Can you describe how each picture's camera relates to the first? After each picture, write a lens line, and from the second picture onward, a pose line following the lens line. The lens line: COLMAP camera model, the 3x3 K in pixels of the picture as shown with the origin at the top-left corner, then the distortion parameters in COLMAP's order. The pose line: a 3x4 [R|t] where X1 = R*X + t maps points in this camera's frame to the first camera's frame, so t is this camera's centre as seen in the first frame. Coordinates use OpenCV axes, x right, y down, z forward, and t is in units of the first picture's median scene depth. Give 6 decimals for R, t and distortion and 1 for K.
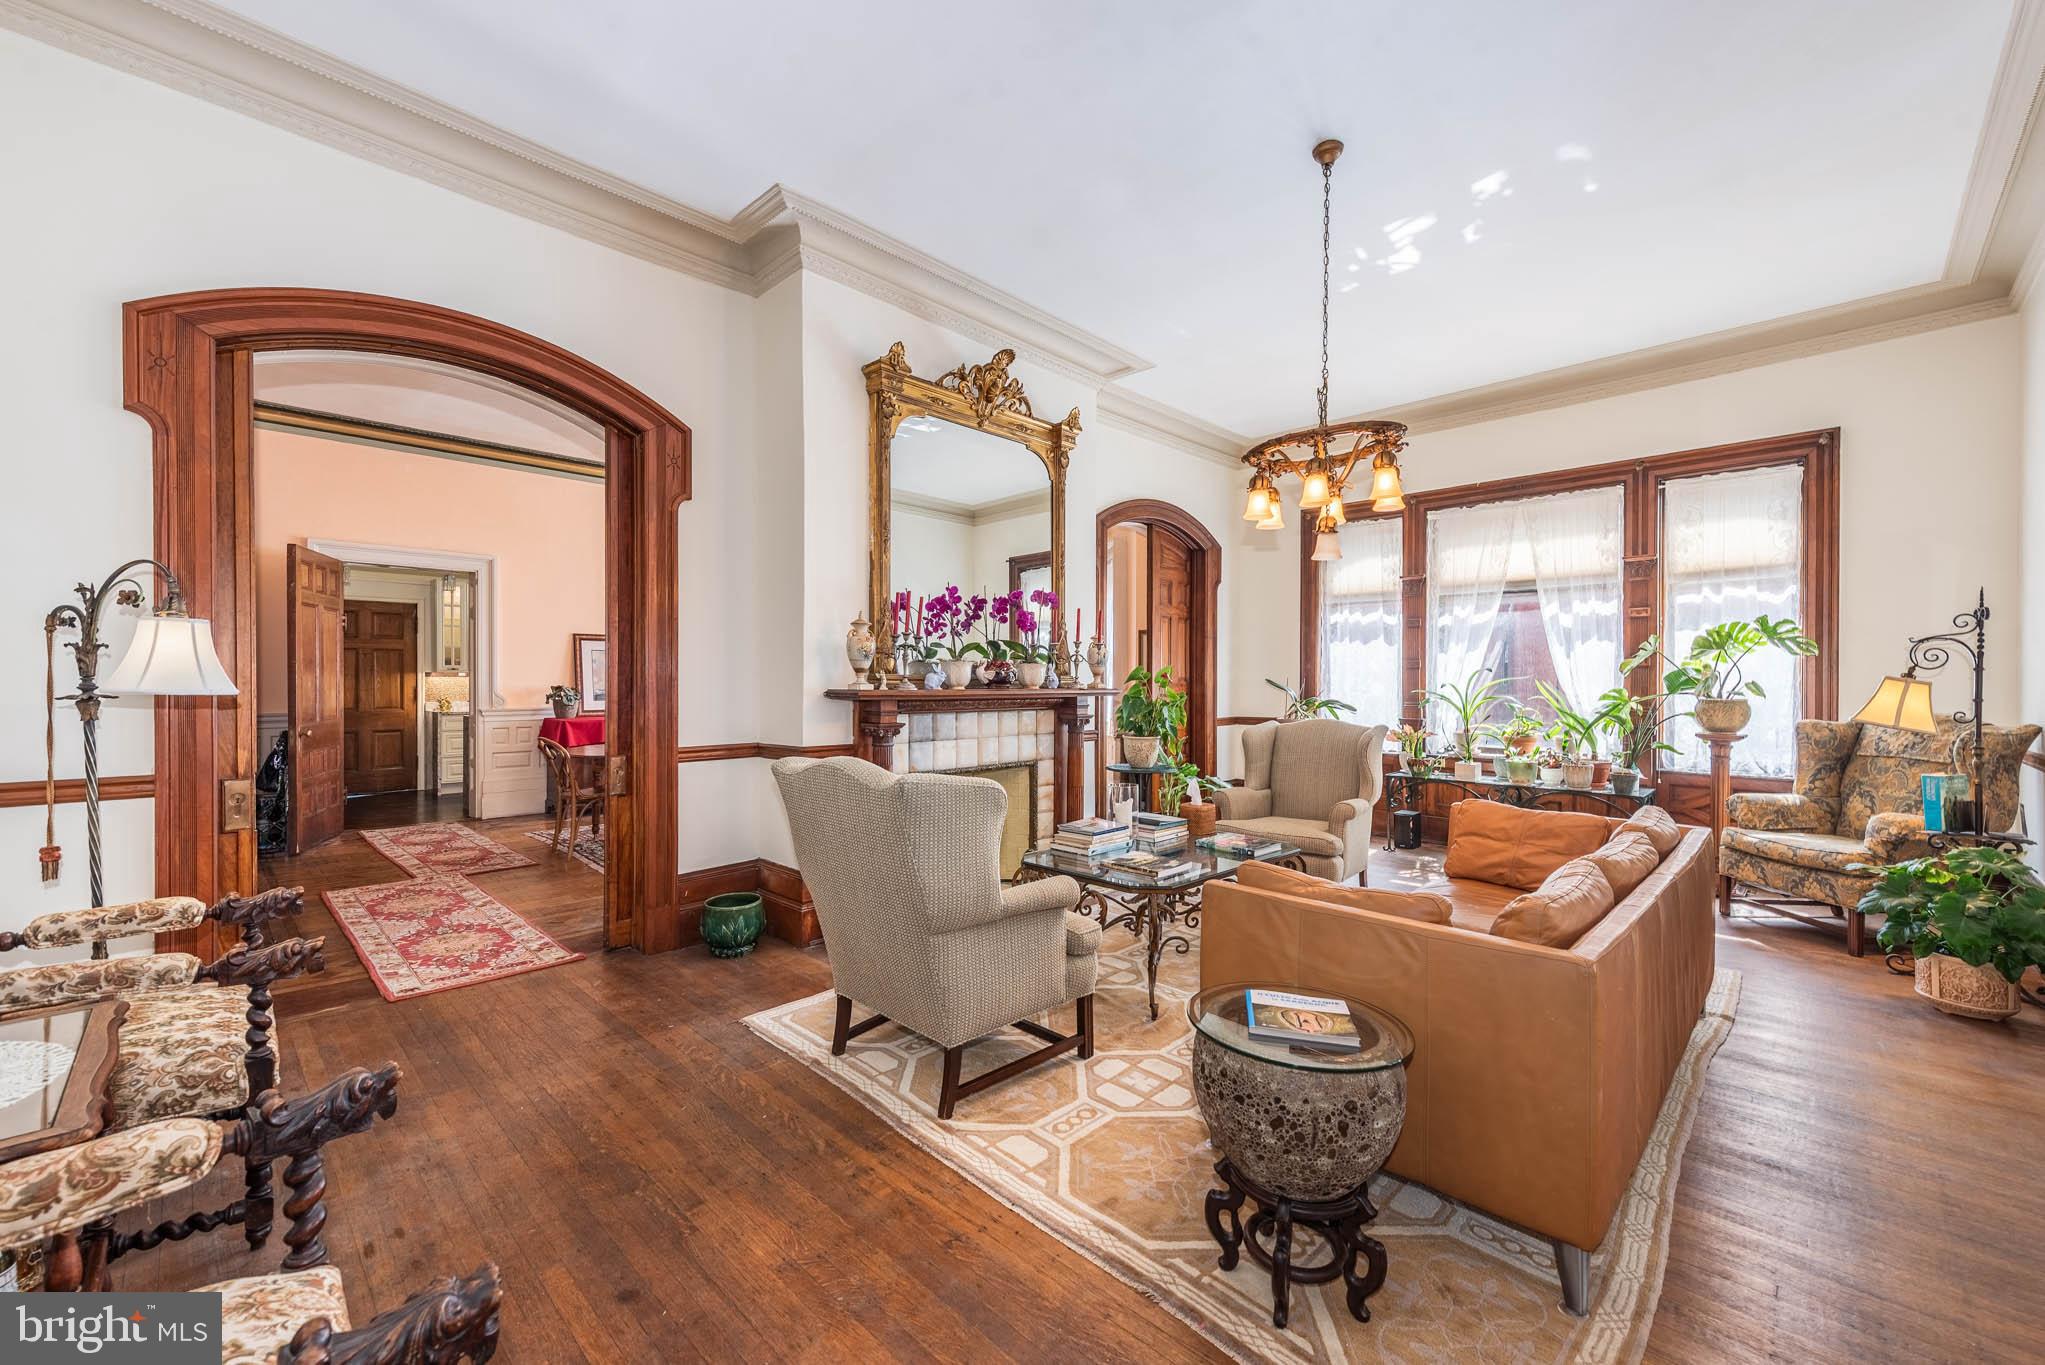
lens RADIAL K [[809.3, 0, 1010.3], [0, 809.3, 694.7], [0, 0, 1]] dist [-0.001330, -0.000240]
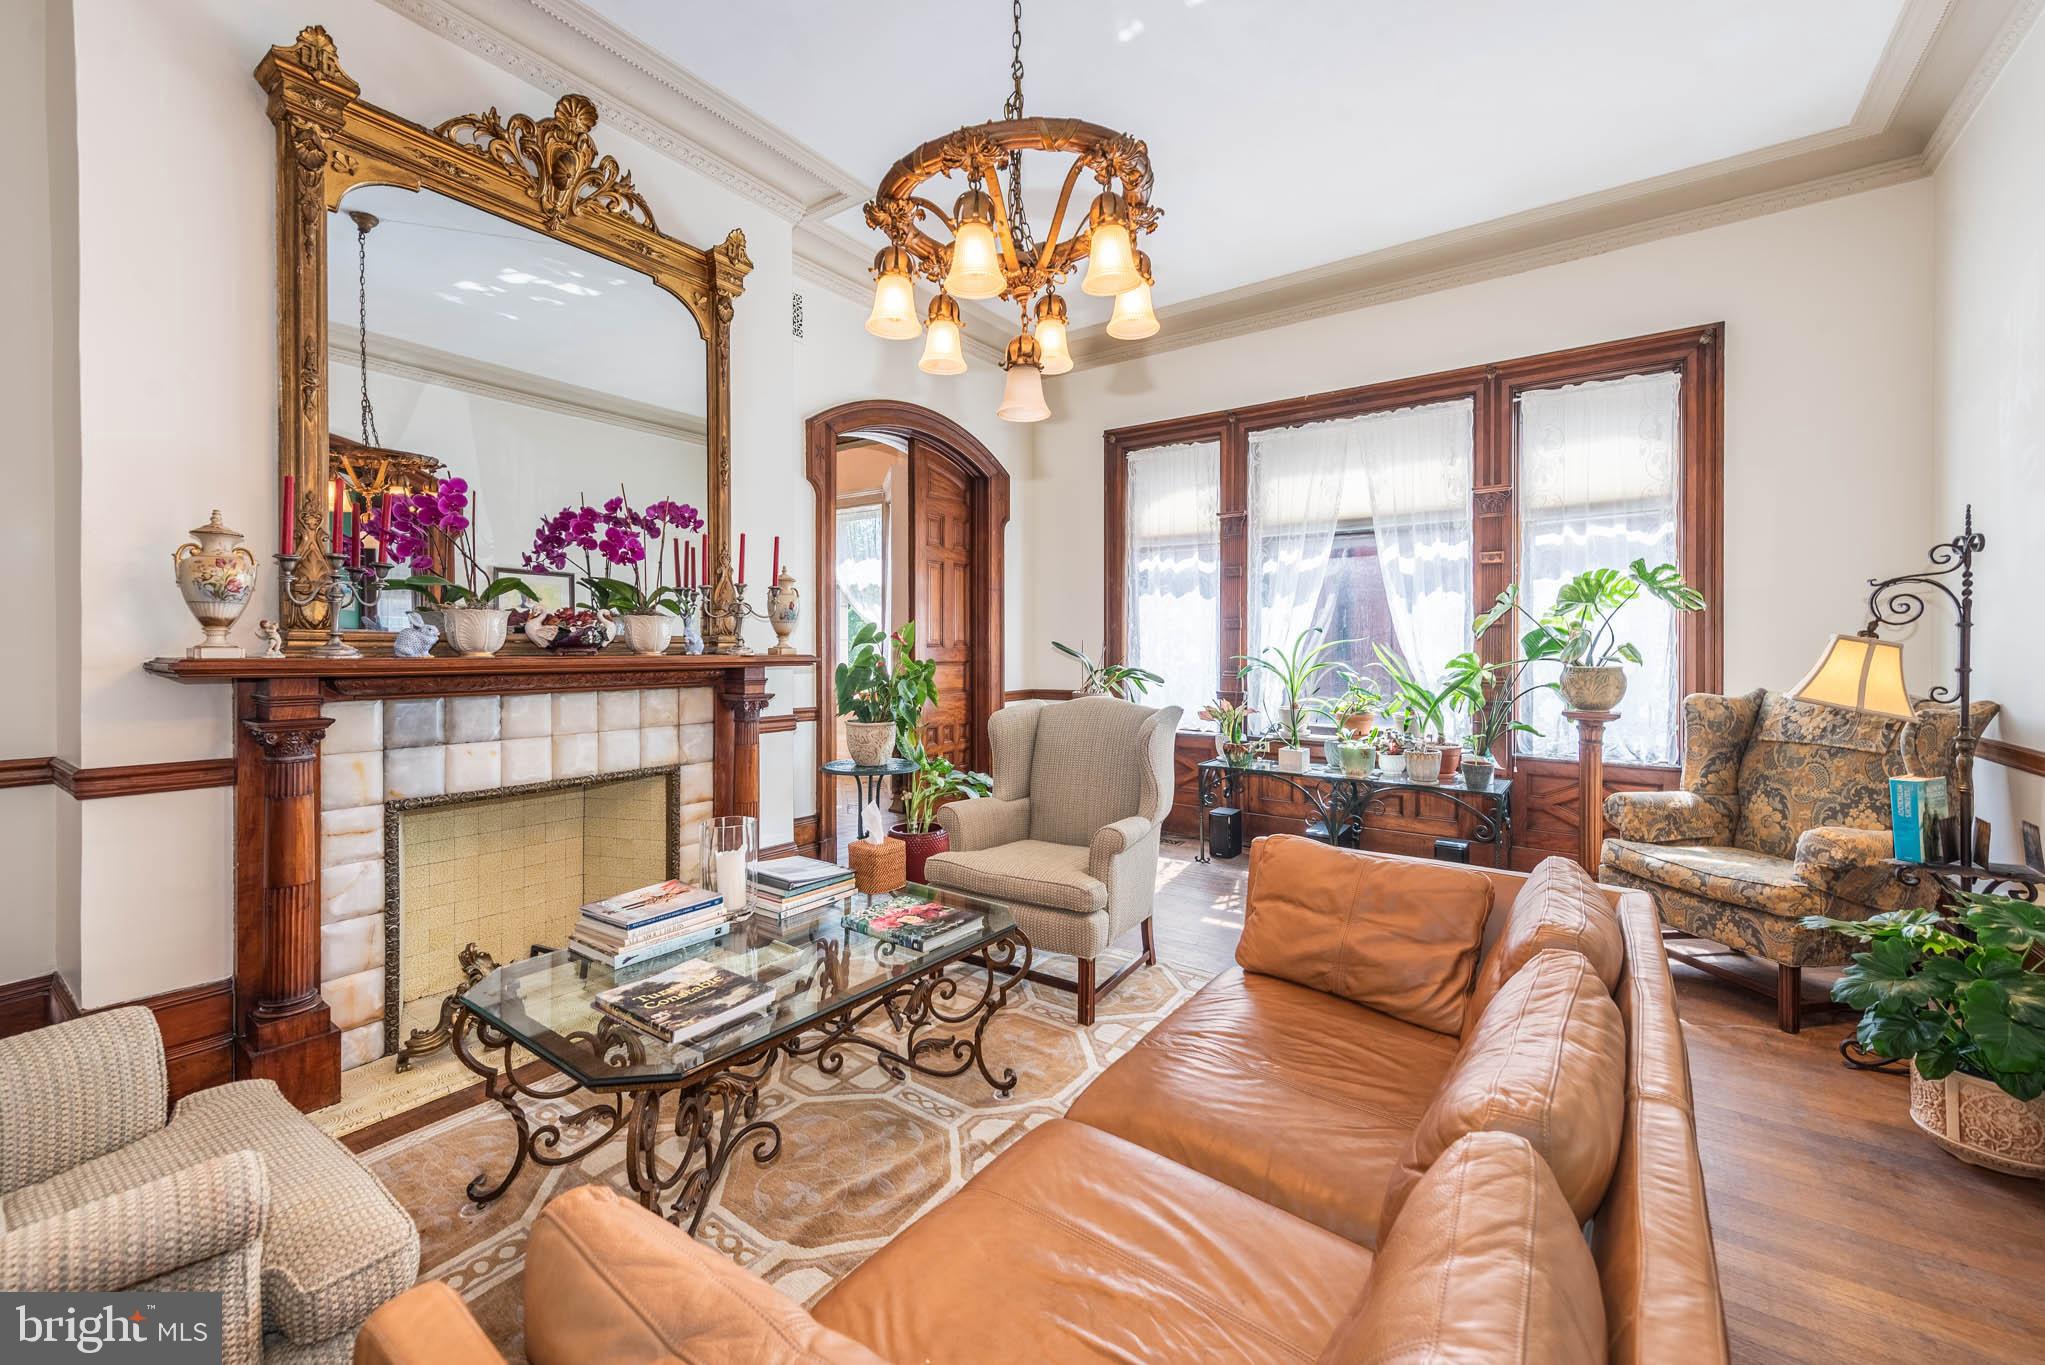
lens RADIAL K [[830.9, 0, 1018.1], [0, 830.9, 660.0], [0, 0, 1]] dist [0.000613, -0.000144]
pose [[0.984784, -0.003423, 0.173750, 0.188923], [0.003410, 0.999994, 0.000372, -0.003012], [-0.173750, 0.000226, 0.984790, 0.294705]]
